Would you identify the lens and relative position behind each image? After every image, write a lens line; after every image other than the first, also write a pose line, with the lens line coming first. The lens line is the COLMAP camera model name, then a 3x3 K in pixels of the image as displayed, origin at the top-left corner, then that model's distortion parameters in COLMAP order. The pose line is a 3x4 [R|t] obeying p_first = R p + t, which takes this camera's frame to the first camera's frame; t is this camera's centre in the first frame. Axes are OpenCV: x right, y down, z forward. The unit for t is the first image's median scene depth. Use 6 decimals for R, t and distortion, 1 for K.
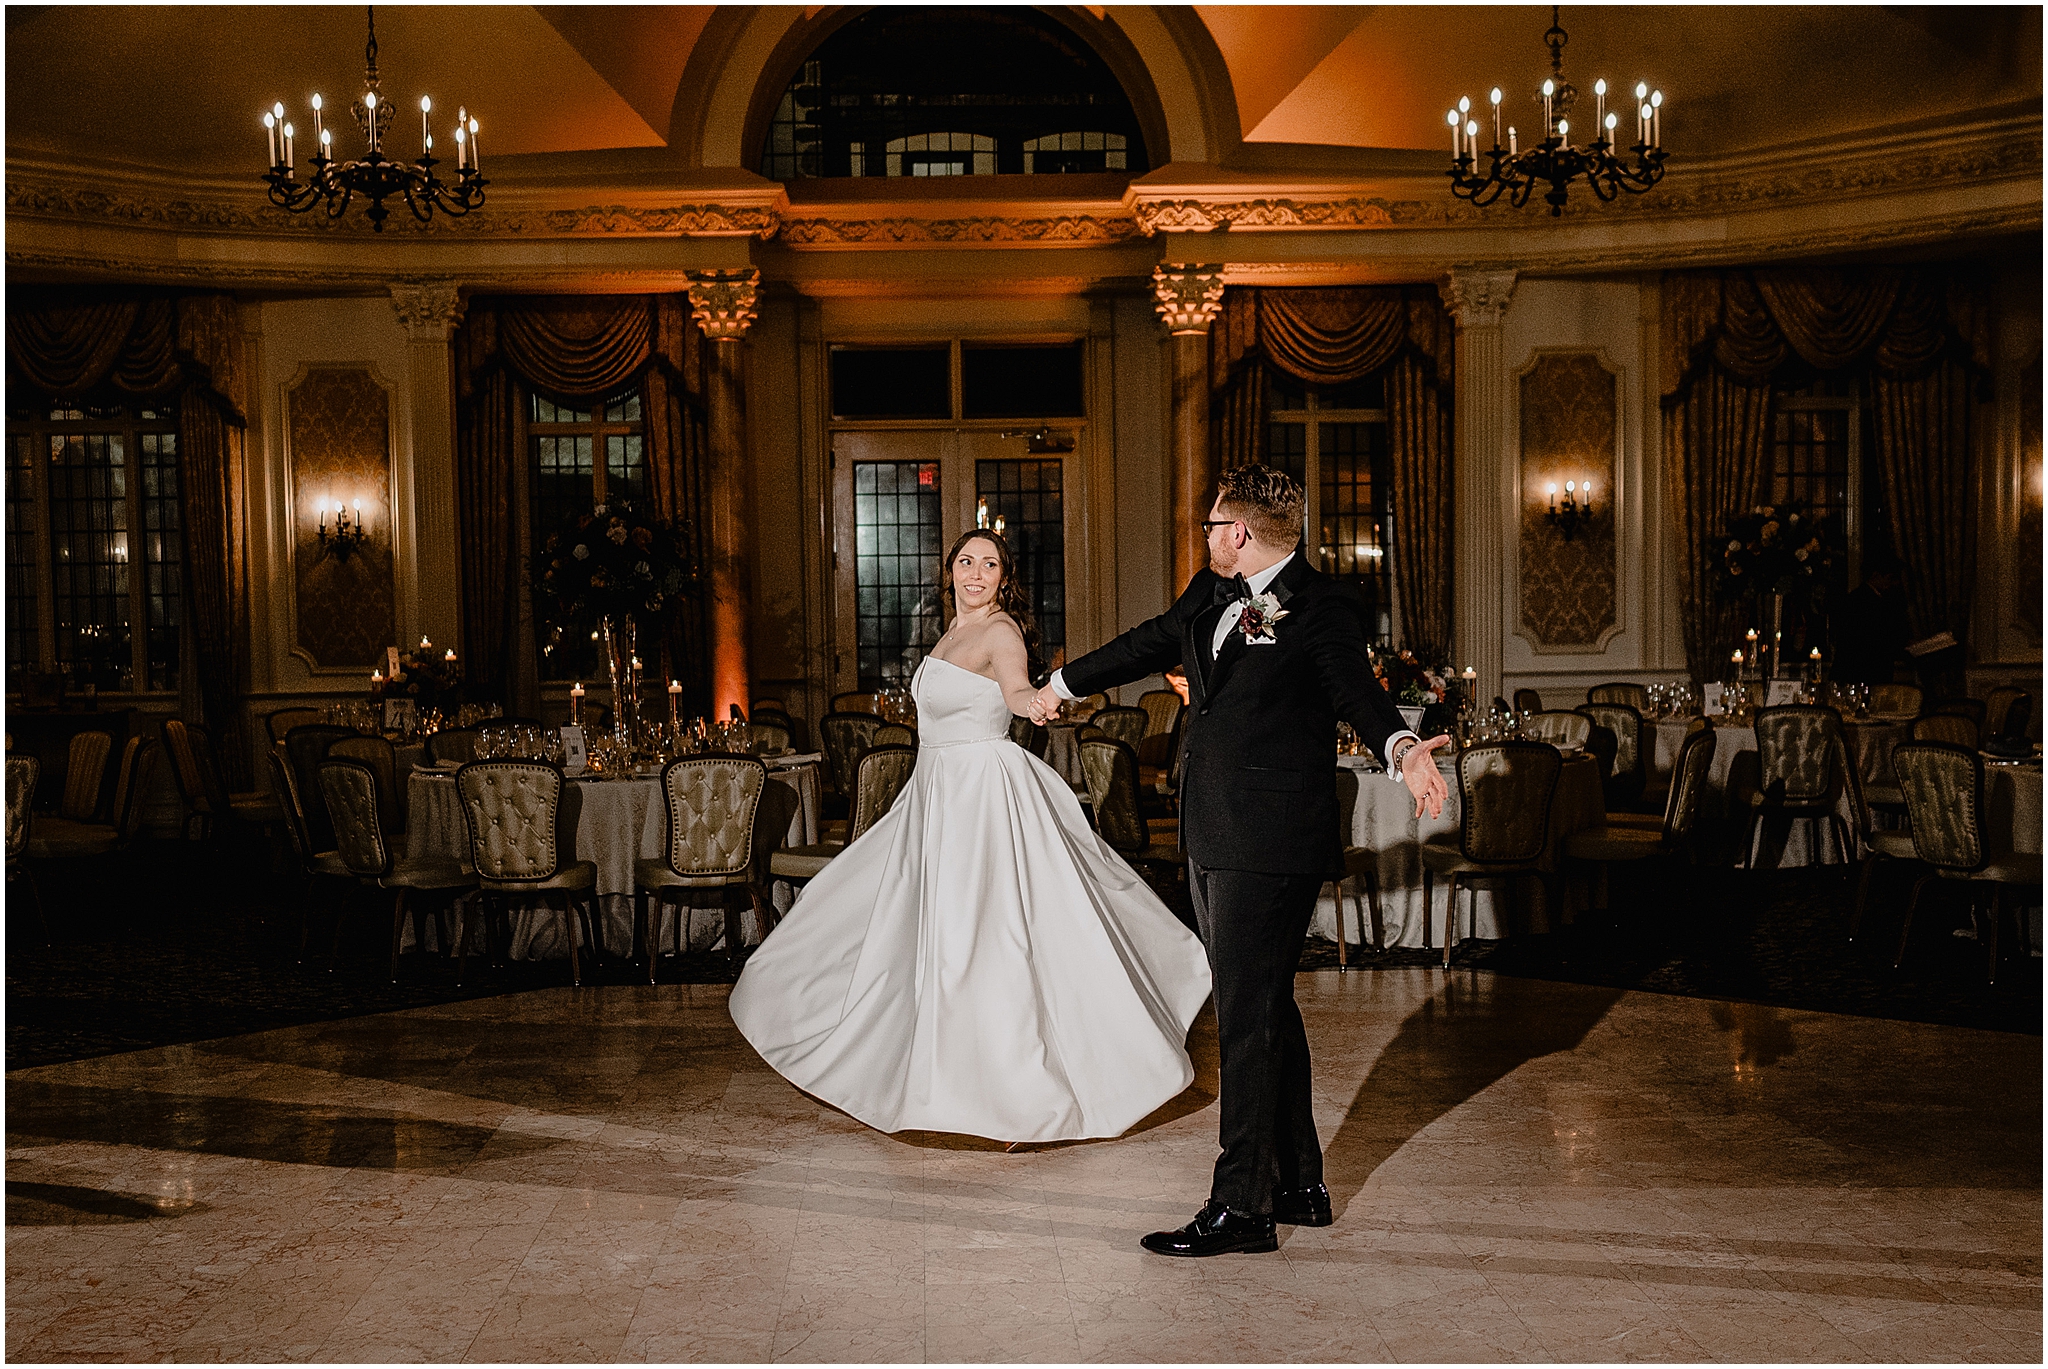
lens RADIAL K [[1922.6, 0, 1024.0], [0, 1922.6, 684.5], [0, 0, 1]] dist [-0.001903, 0.017370]
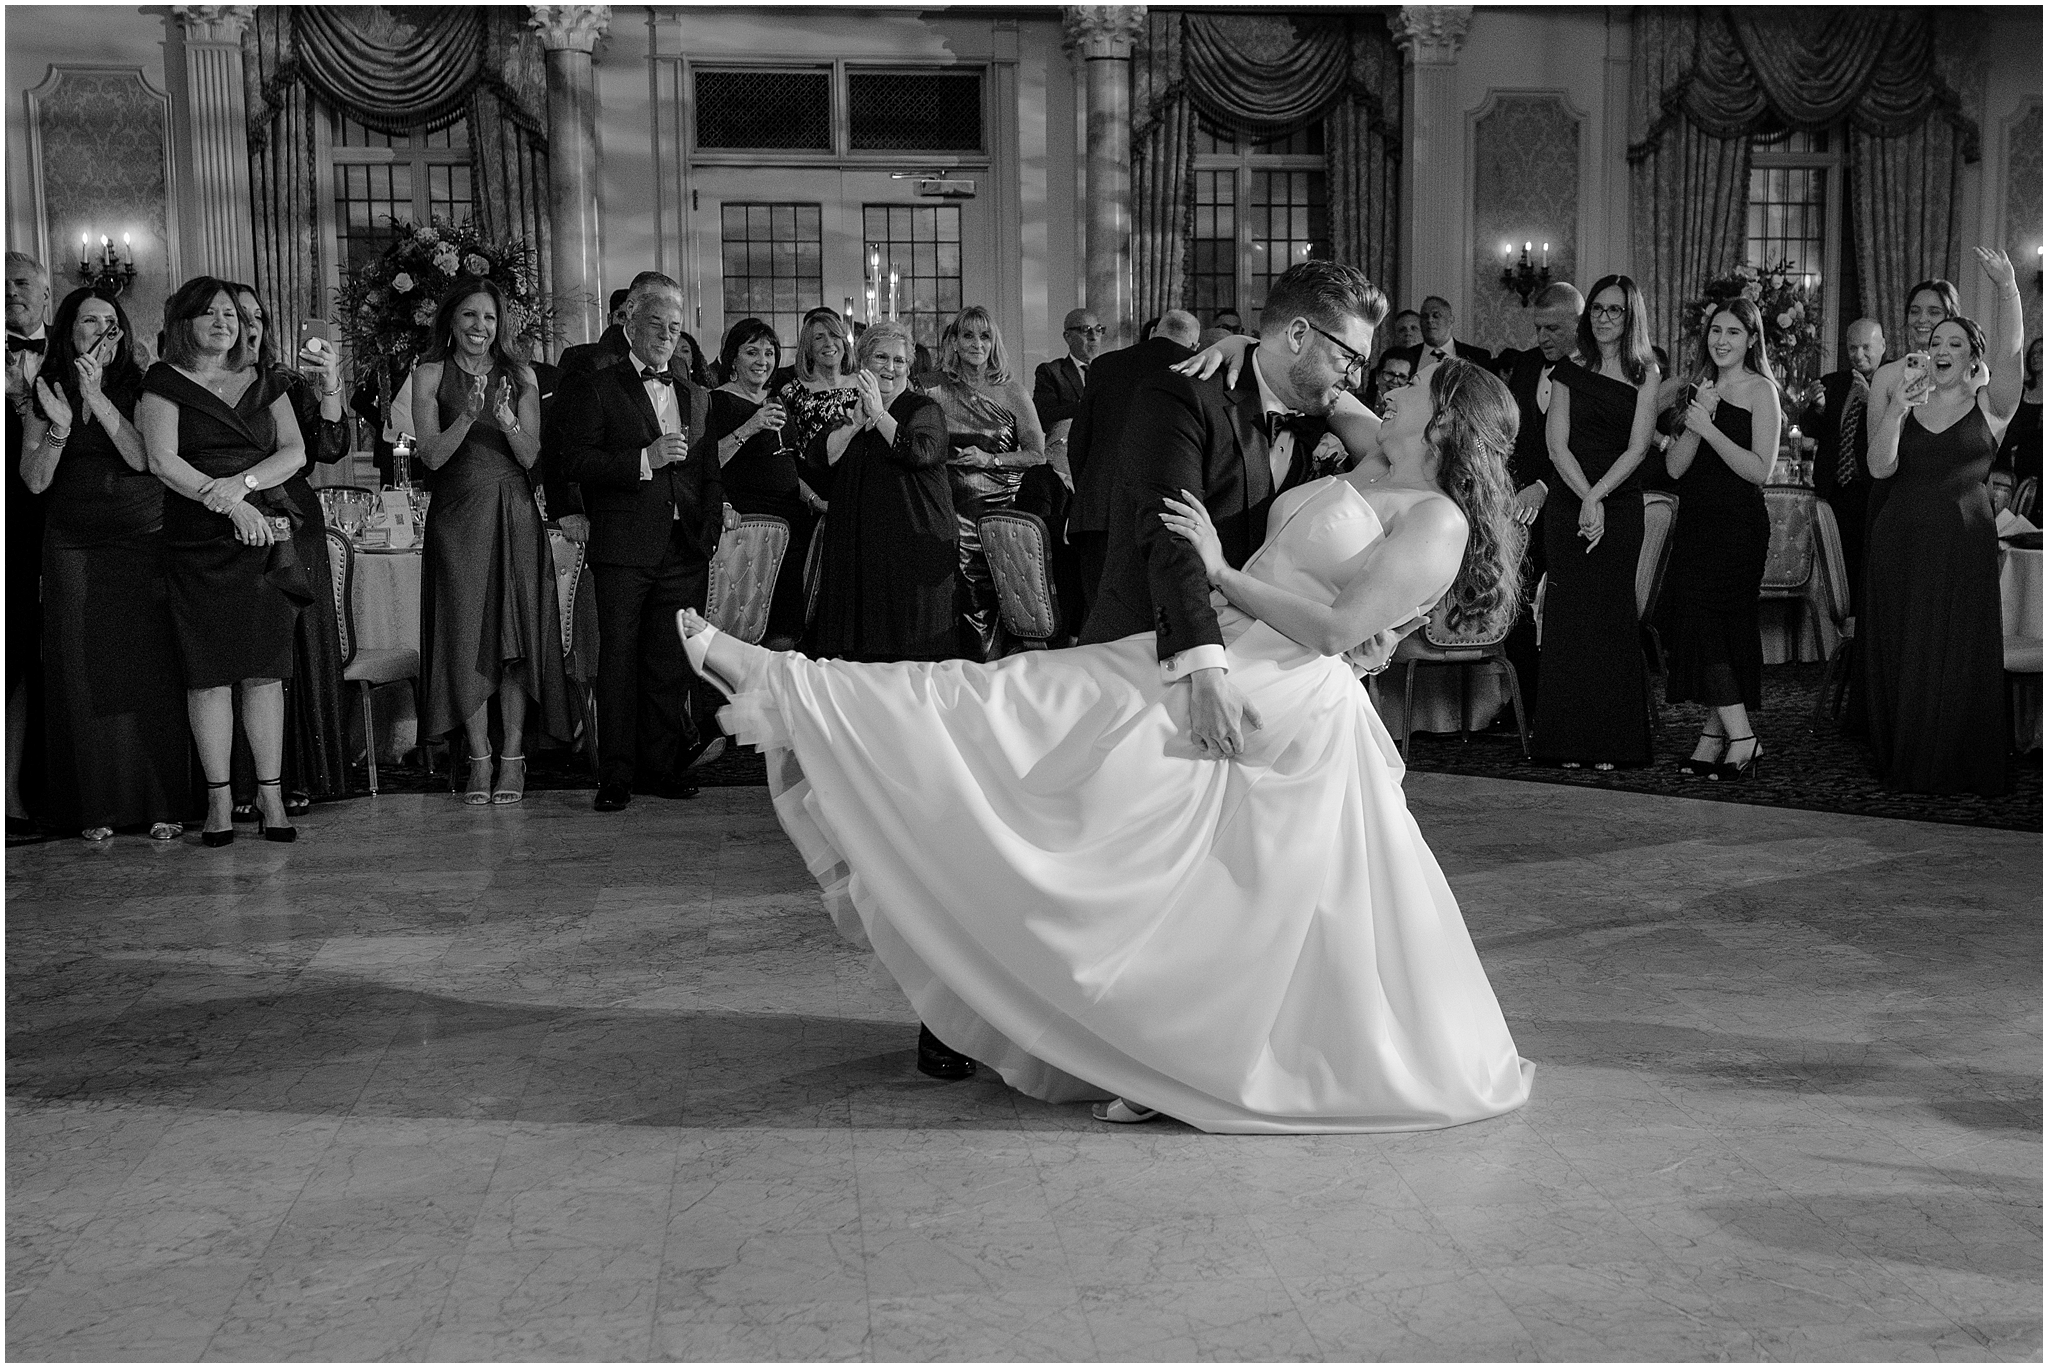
lens RADIAL K [[1962.4, 0, 1024.0], [0, 1962.4, 684.0], [0, 0, 1]] dist [0.008754, -0.009515]
pose [[0.996319, 0.000084, 0.085722, -0.028522], [-0.006534, 0.997165, 0.074963, 0.033248], [-0.085473, -0.075247, 0.993495, 0.094314]]
